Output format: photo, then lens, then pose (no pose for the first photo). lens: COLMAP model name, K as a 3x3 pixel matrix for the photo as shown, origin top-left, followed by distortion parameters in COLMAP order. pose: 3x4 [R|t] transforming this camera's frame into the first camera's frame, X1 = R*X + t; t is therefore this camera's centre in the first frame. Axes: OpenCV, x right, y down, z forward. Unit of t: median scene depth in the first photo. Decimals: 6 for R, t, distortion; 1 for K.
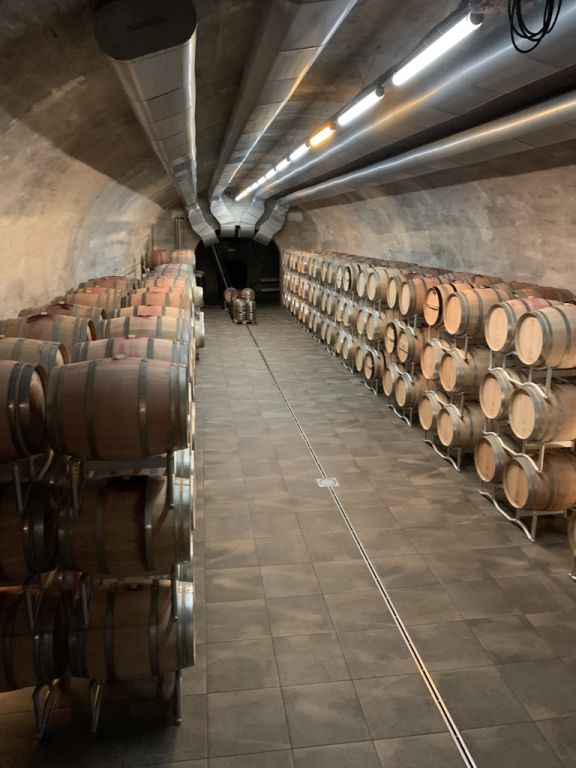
lens RADIAL K [[584.3, 0, 283.4], [0, 584.3, 381.0], [0, 0, 1]] dist [0.062853, -0.077834]
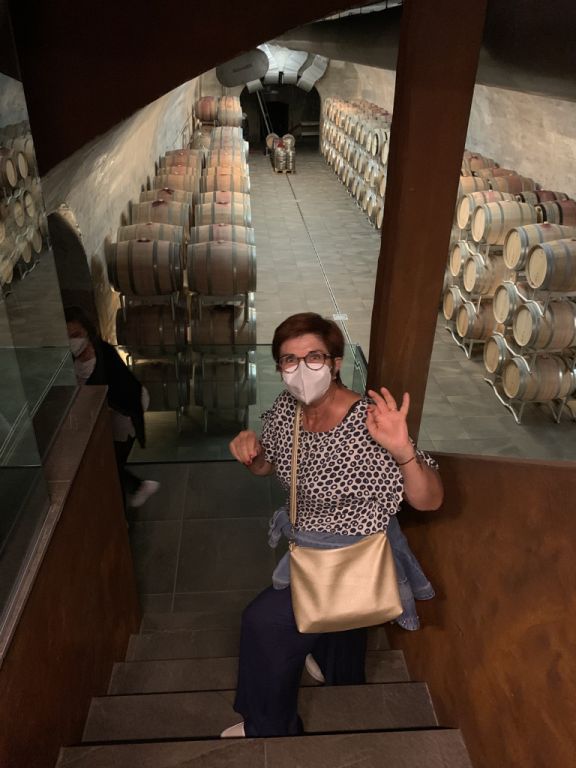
lens RADIAL K [[584.3, 0, 283.4], [0, 584.3, 381.0], [0, 0, 1]] dist [0.062853, -0.077834]
pose [[0.997514, 0.048076, -0.051520, 0.012673], [-0.032437, 0.962324, 0.269963, -0.042022], [0.062557, -0.267620, 0.961492, -0.310363]]
